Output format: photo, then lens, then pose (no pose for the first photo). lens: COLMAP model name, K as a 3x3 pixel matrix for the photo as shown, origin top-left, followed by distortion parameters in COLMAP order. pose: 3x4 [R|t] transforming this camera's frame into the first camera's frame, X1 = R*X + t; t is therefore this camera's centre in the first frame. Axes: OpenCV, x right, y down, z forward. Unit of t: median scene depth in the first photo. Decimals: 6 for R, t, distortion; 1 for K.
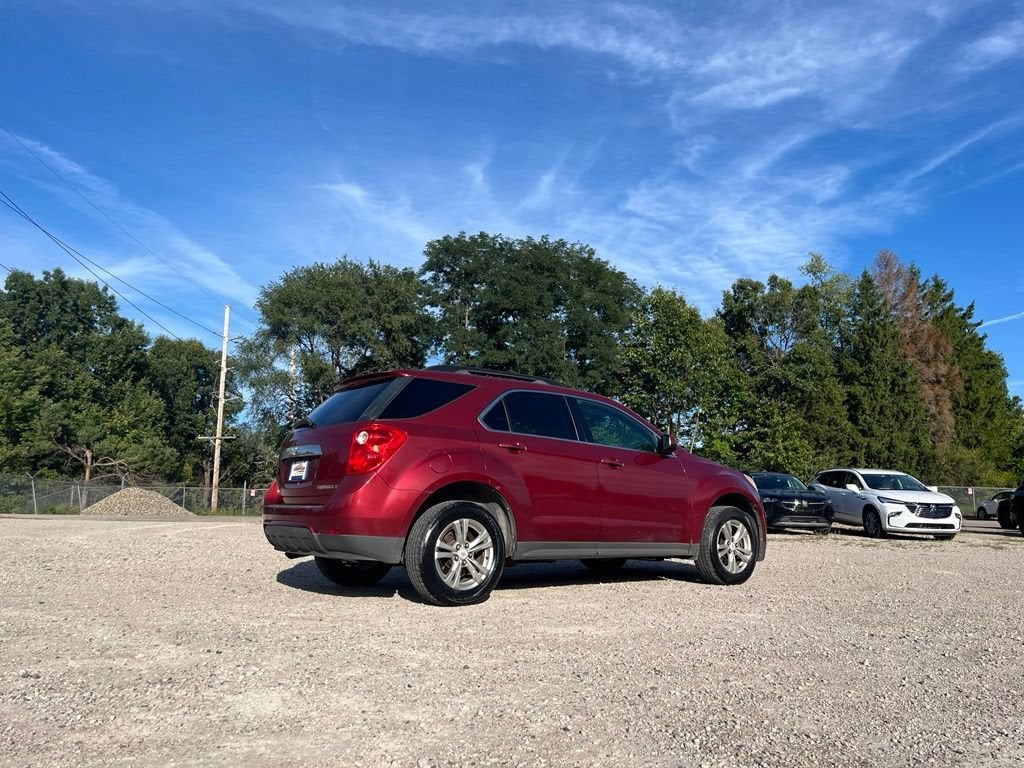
lens RADIAL K [[751.4, 0, 519.7], [0, 751.4, 348.0], [0, 0, 1]] dist [-0.023910, -0.010606]
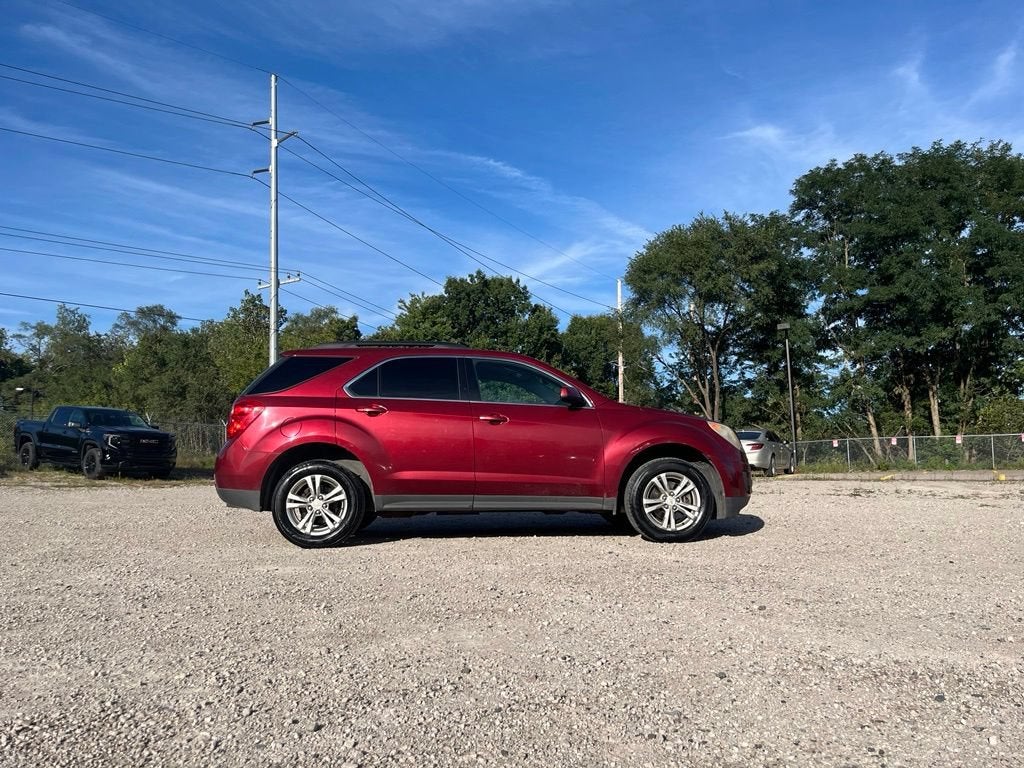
lens RADIAL K [[772.6, 0, 546.1], [0, 772.6, 364.8], [0, 0, 1]] dist [0.040661, -0.053907]
pose [[0.841427, -0.088867, -0.533013, 0.105070], [0.131221, 0.990463, 0.042013, 0.004099], [0.524196, -0.105293, 0.845063, 0.013194]]
